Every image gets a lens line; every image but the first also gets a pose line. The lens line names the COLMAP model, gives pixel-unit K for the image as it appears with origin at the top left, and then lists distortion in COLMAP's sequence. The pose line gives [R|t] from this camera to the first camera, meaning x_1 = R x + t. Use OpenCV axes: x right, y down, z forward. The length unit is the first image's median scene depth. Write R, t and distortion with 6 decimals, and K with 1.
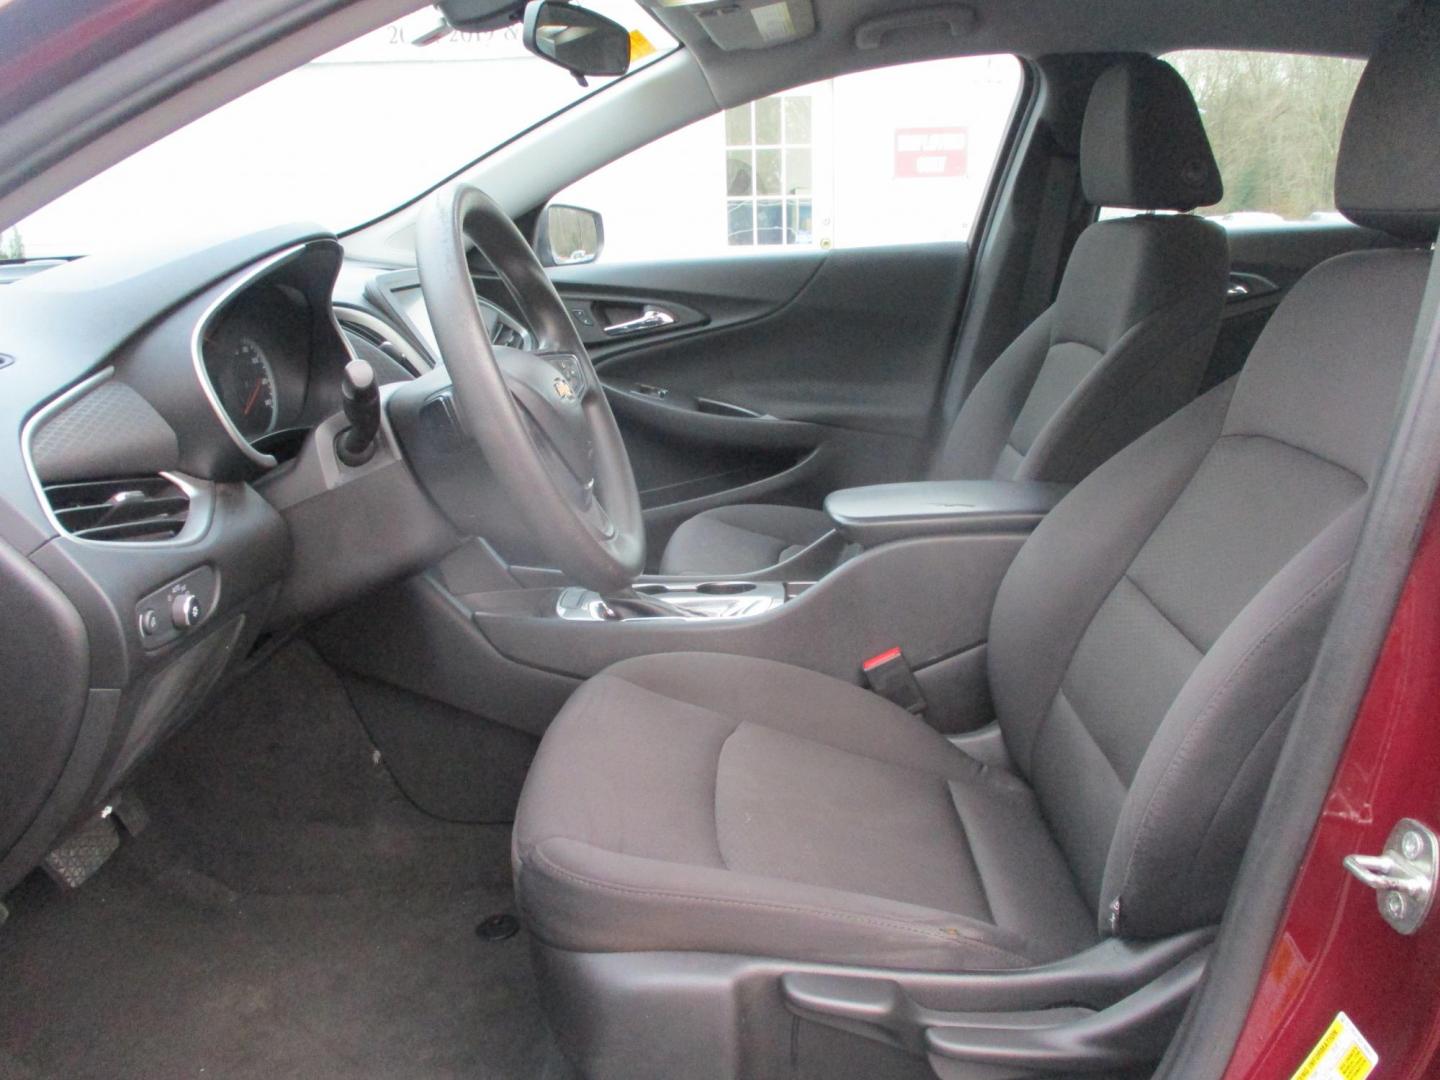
lens RADIAL K [[1196.4, 0, 717.4], [0, 1196.4, 544.2], [0, 0, 1]] dist [-0.039294, 0.014039]
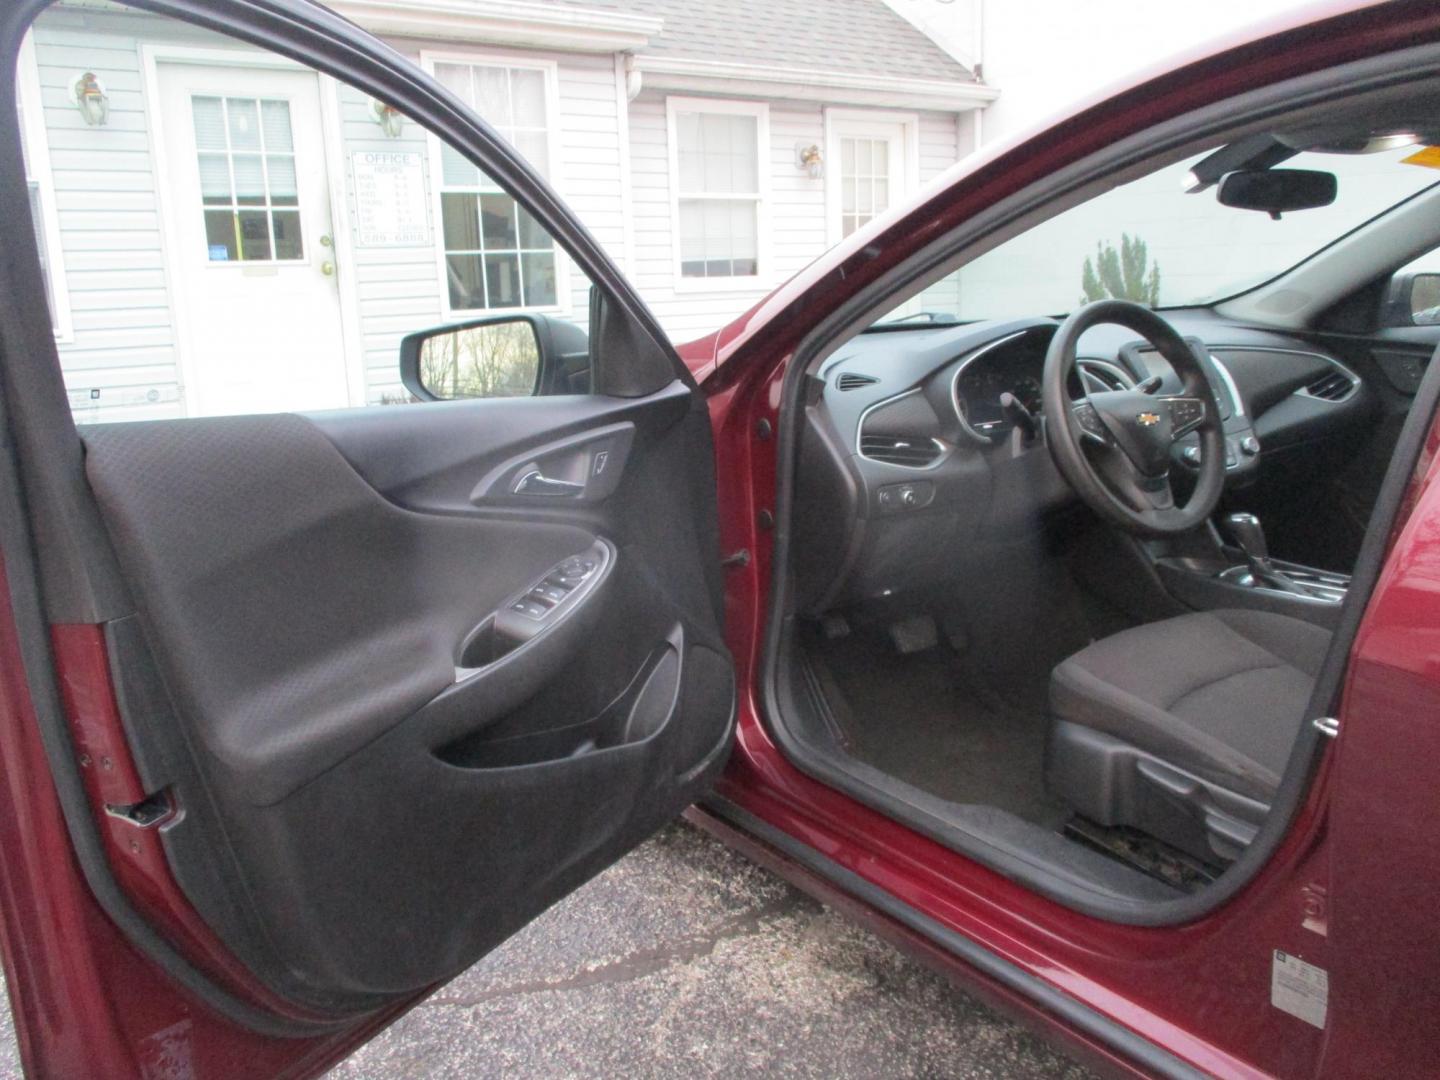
lens RADIAL K [[1161.3, 0, 696.7], [0, 1161.3, 564.2], [0, 0, 1]] dist [-0.038623, 0.005687]
pose [[0.592748, 0.180879, -0.784814, 0.930940], [-0.171388, 0.980464, 0.096527, 0.030574], [0.786941, 0.077291, 0.612168, -0.572277]]
